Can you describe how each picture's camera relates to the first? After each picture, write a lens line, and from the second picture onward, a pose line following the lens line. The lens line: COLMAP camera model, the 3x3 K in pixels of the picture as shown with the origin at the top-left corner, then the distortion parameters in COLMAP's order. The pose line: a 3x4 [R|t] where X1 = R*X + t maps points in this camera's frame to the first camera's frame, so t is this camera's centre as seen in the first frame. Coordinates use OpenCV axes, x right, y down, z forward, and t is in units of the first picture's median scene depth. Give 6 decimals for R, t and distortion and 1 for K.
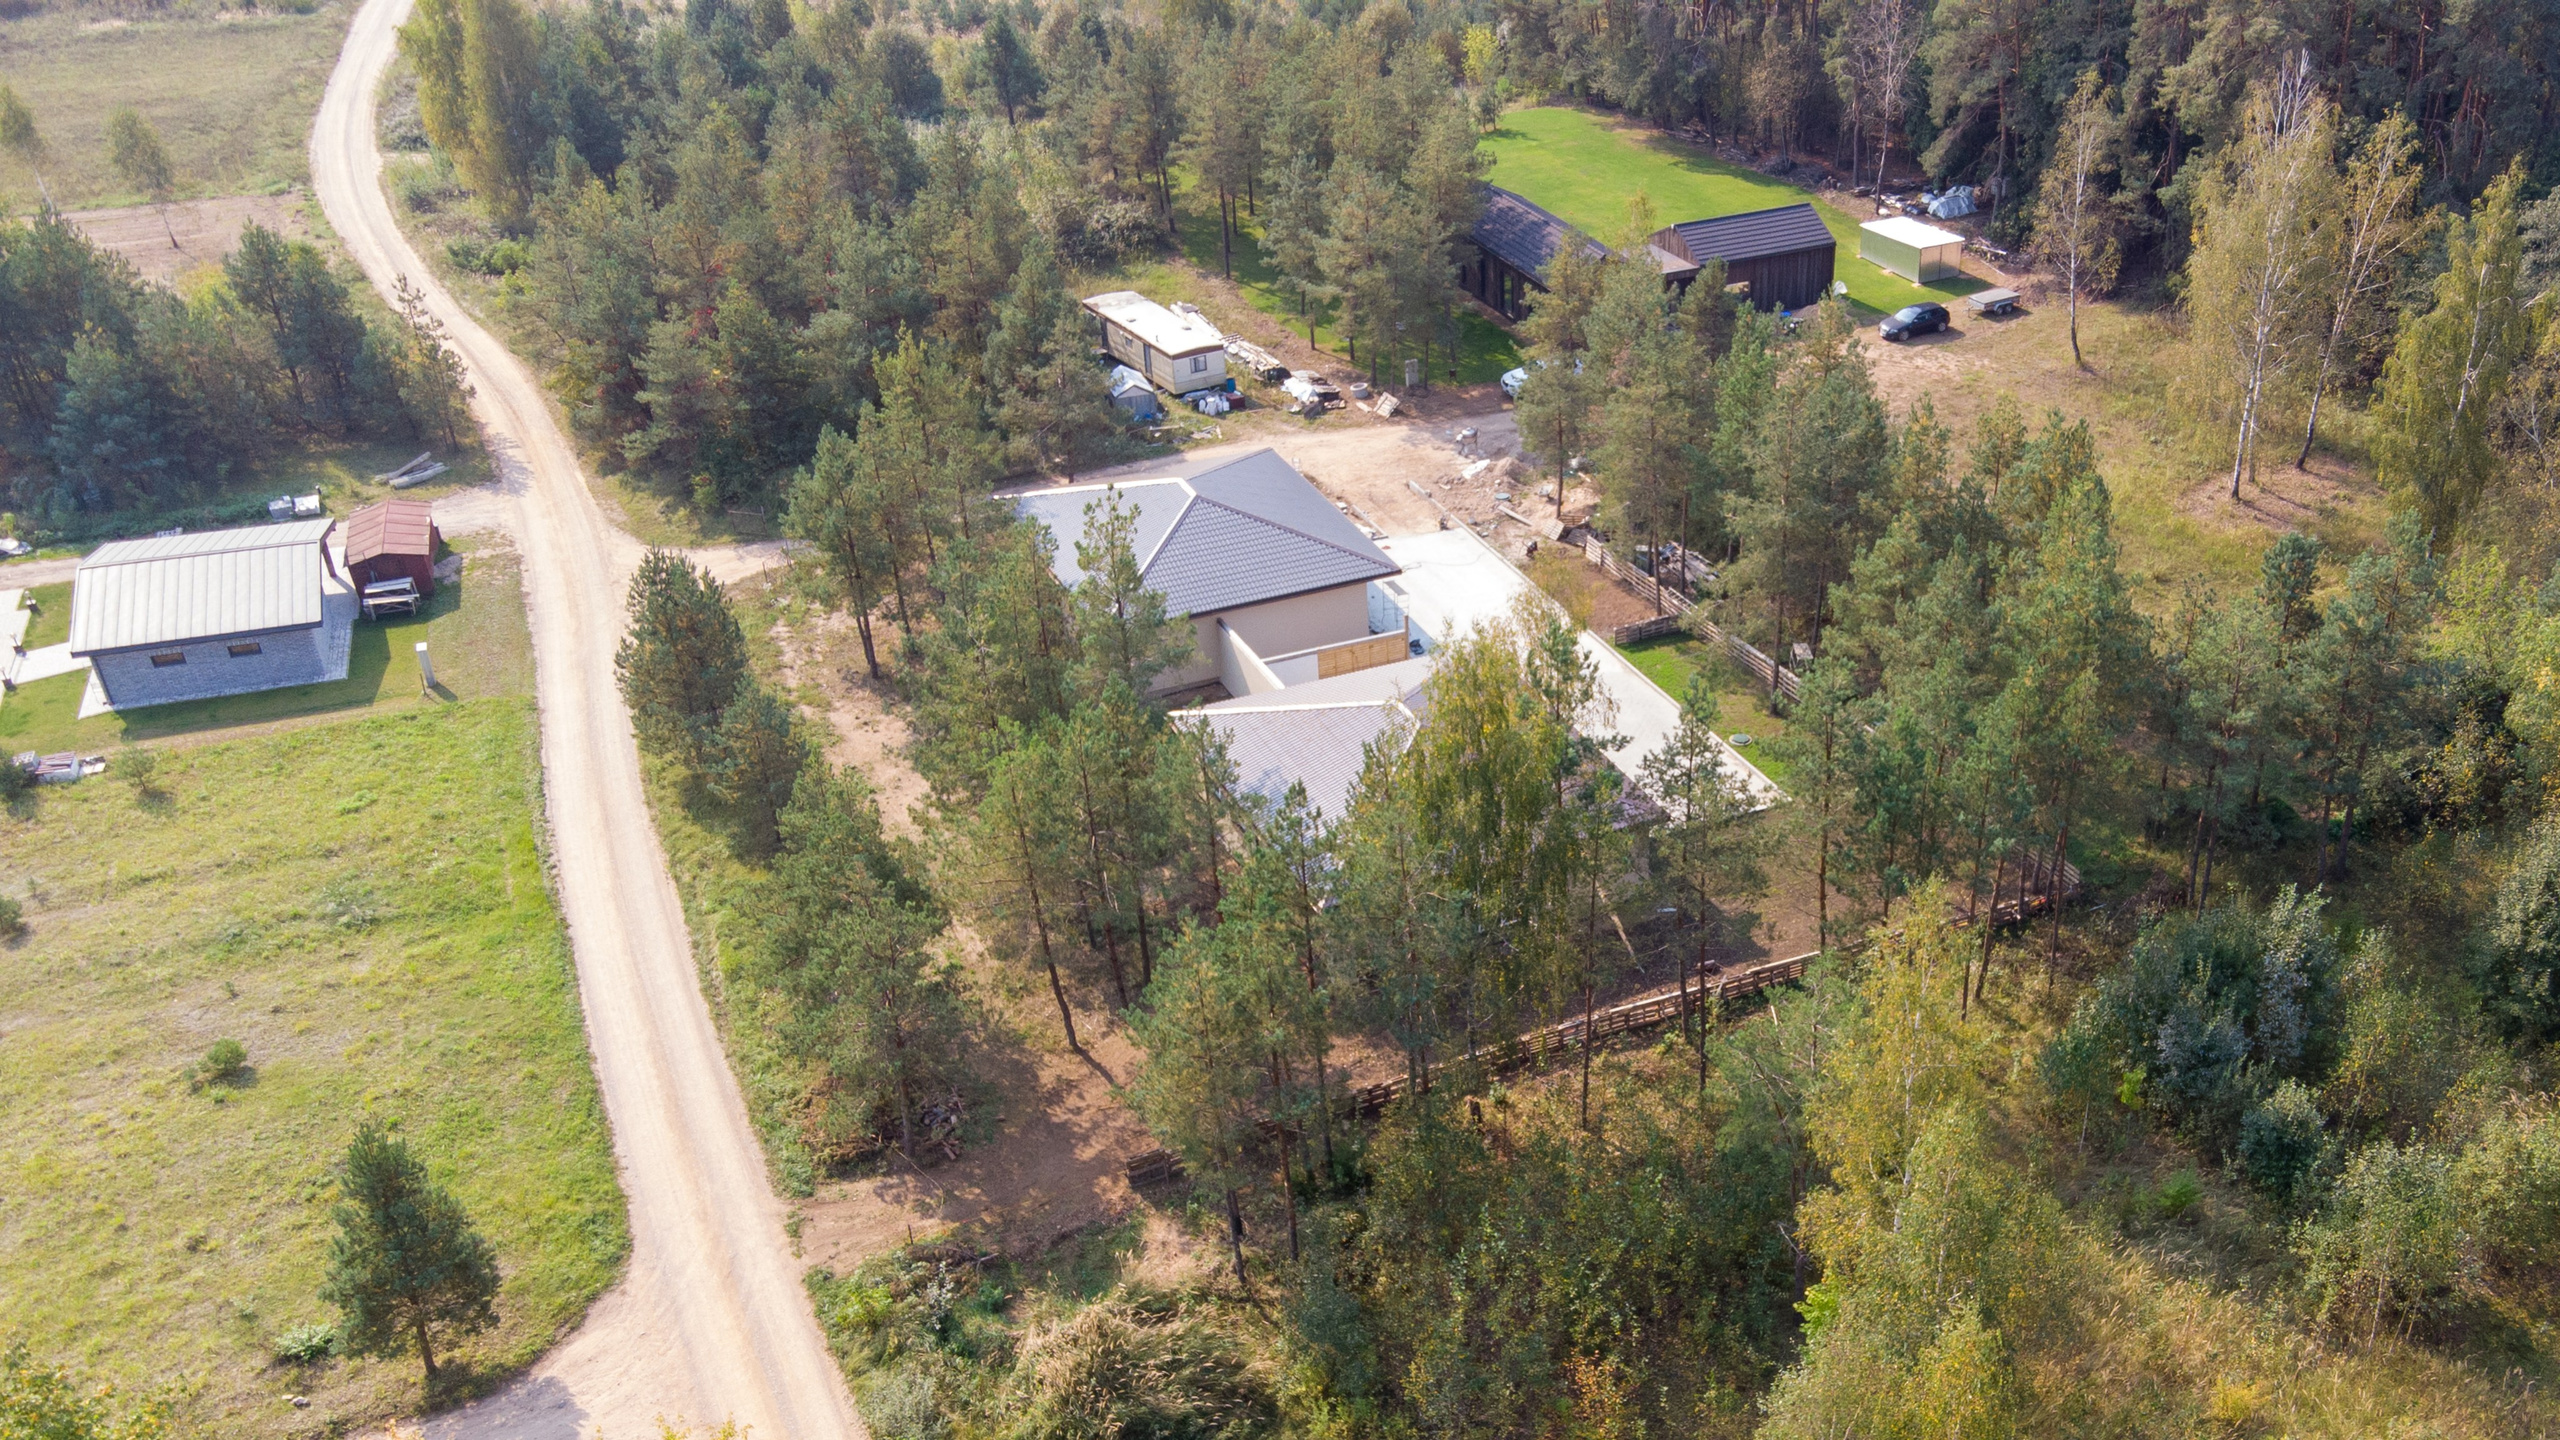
lens RADIAL K [[2420.9, 0, 1589.0], [0, 2420.9, 862.8], [0, 0, 1]] dist [-0.000939, 0.161149]
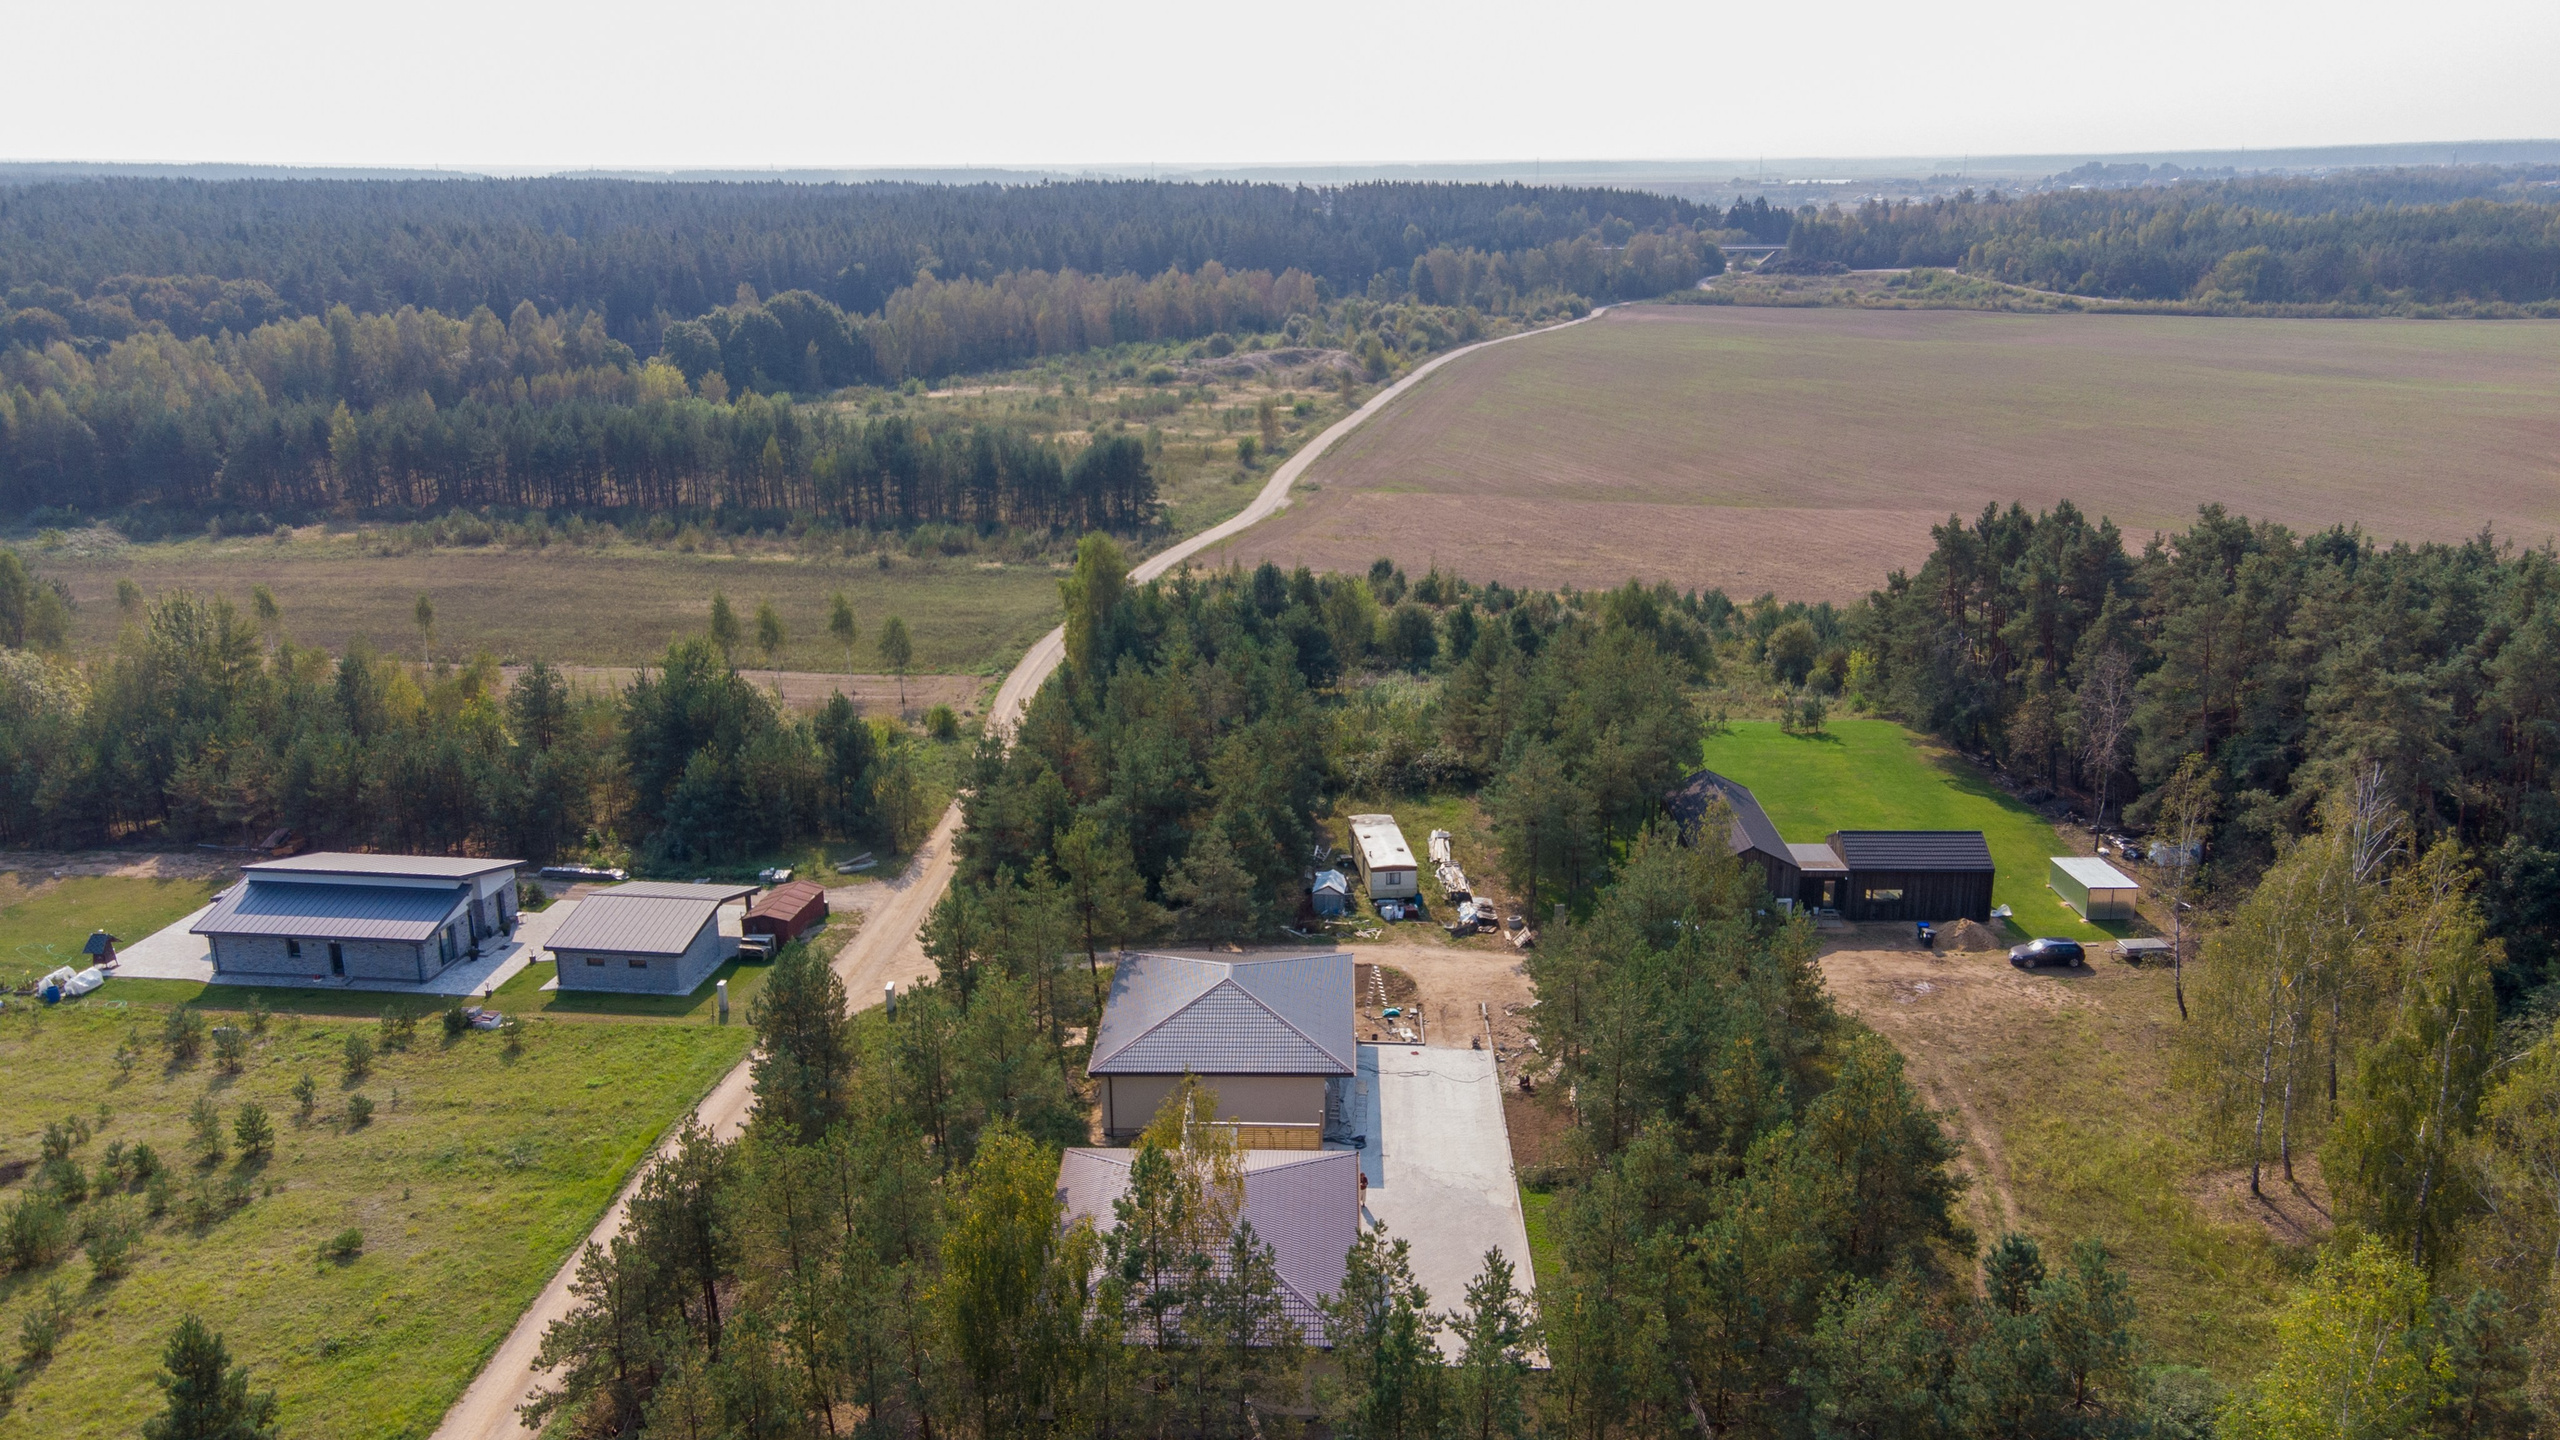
lens RADIAL K [[1947.1, 0, 1280.0], [0, 1947.1, 720.0], [0, 0, 1]] dist [0.008255, 0.124196]
pose [[0.873963, 0.126853, -0.469145, 0.244877], [-0.249078, 0.945827, -0.208260, -0.060955], [0.417312, 0.298865, 0.858213, 0.097887]]
